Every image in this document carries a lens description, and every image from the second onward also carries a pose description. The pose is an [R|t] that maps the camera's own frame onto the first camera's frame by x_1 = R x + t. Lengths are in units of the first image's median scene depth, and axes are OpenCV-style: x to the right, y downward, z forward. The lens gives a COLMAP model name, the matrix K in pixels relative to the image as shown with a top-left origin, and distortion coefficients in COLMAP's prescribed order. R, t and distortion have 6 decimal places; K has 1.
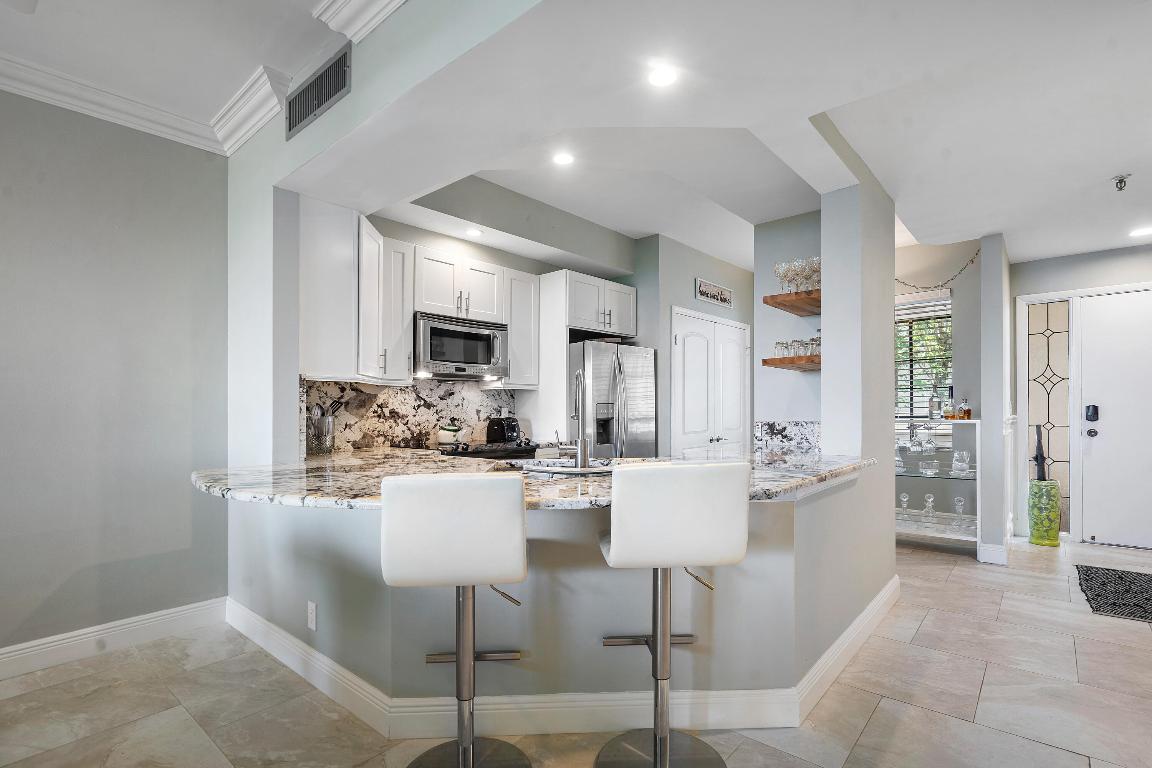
lens RADIAL K [[547.0, 0, 580.9], [0, 547.0, 390.3], [0, 0, 1]] dist [-0.006994, -0.000467]
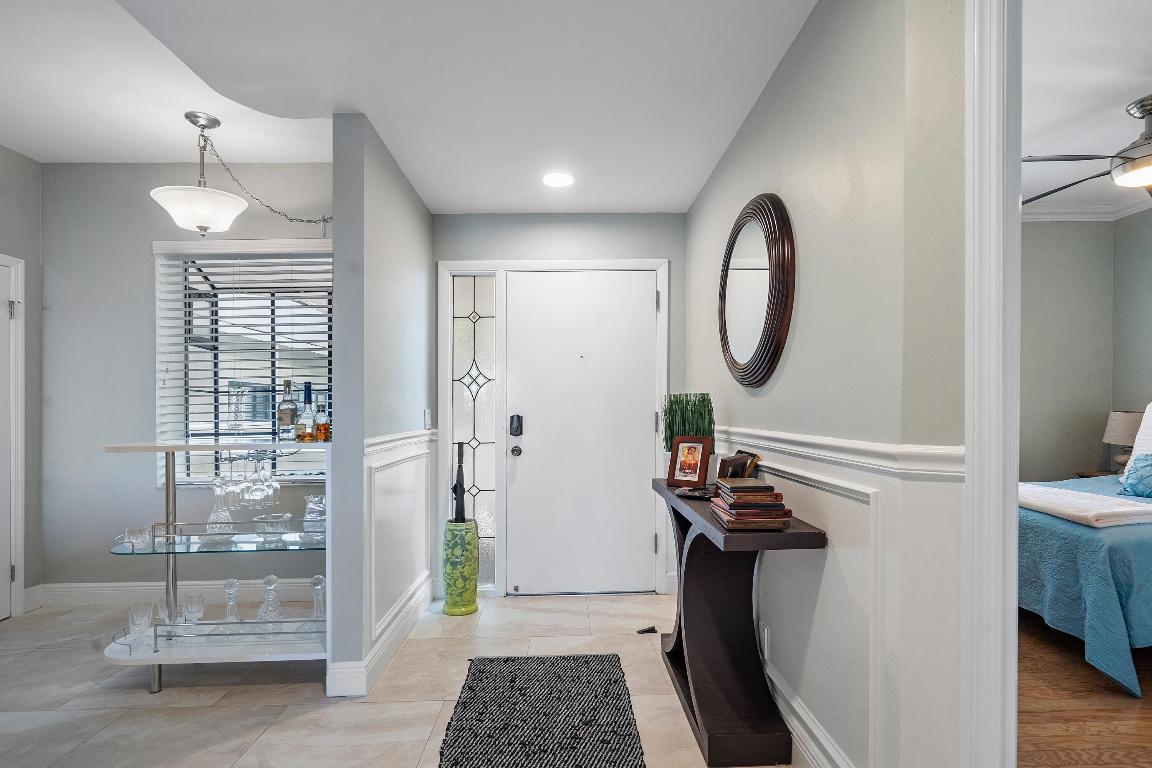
lens RADIAL K [[547.0, 0, 559.2], [0, 547.0, 405.2], [0, 0, 1]] dist [-0.006994, -0.000467]
pose [[0.765949, 0.004128, 0.642888, 0.494934], [-0.010259, 0.999931, 0.005801, 0.009060], [-0.642819, -0.011039, 0.765938, 0.376761]]
